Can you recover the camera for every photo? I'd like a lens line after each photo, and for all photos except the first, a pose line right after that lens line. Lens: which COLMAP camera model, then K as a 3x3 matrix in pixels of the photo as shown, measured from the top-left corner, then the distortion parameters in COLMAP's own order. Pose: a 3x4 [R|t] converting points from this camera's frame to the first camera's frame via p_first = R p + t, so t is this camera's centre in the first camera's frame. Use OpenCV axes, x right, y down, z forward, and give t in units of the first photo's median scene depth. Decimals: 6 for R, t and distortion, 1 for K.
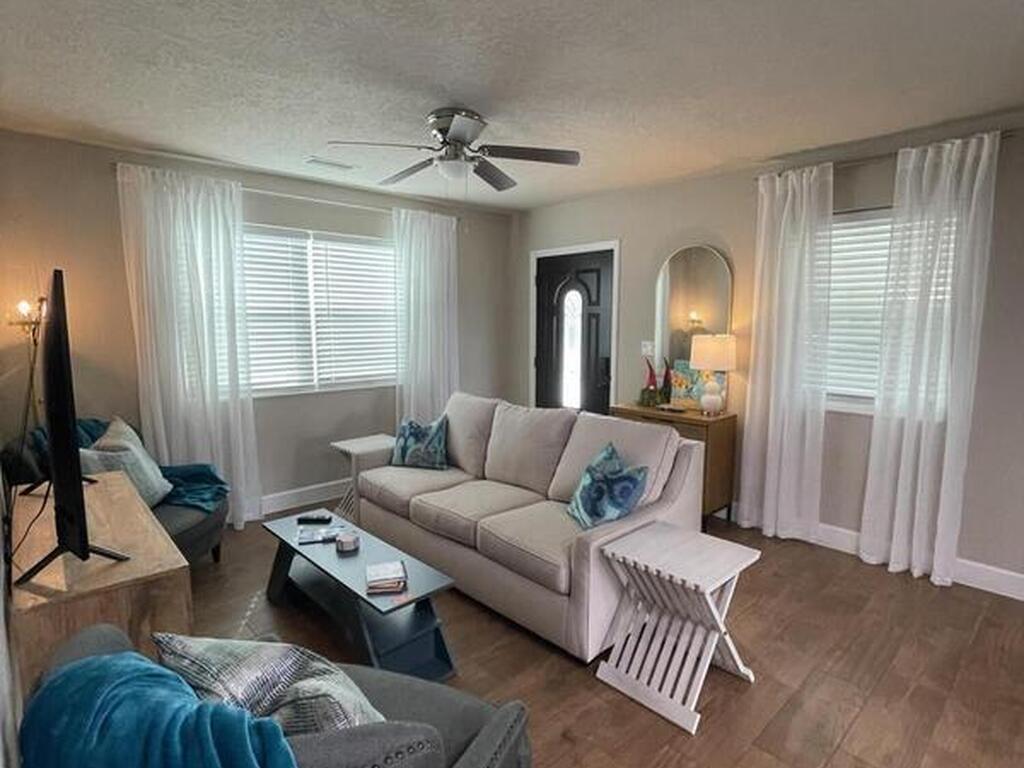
lens RADIAL K [[556.1, 0, 514.1], [0, 556.1, 381.1], [0, 0, 1]] dist [-0.005056, -0.001149]
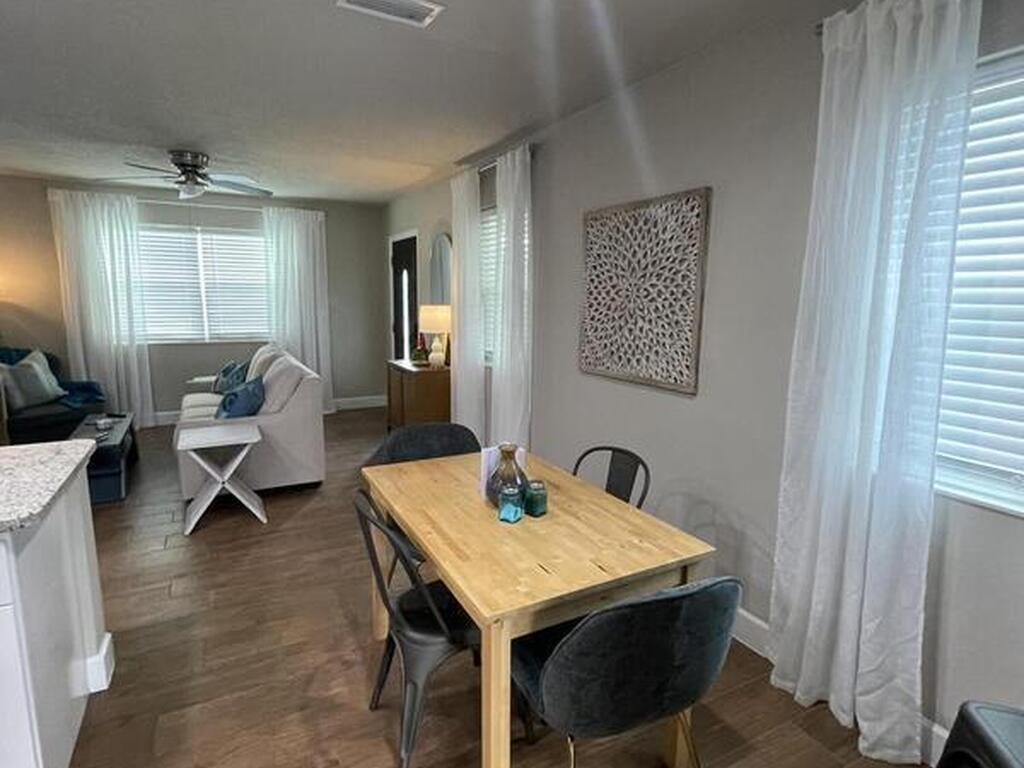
lens RADIAL K [[556.1, 0, 511.8], [0, 556.1, 388.8], [0, 0, 1]] dist [-0.005056, -0.001149]
pose [[0.964774, 0.052318, -0.257824, 0.768586], [-0.038391, 0.997534, 0.058762, 0.023812], [0.260263, -0.046794, 0.964403, -0.157700]]
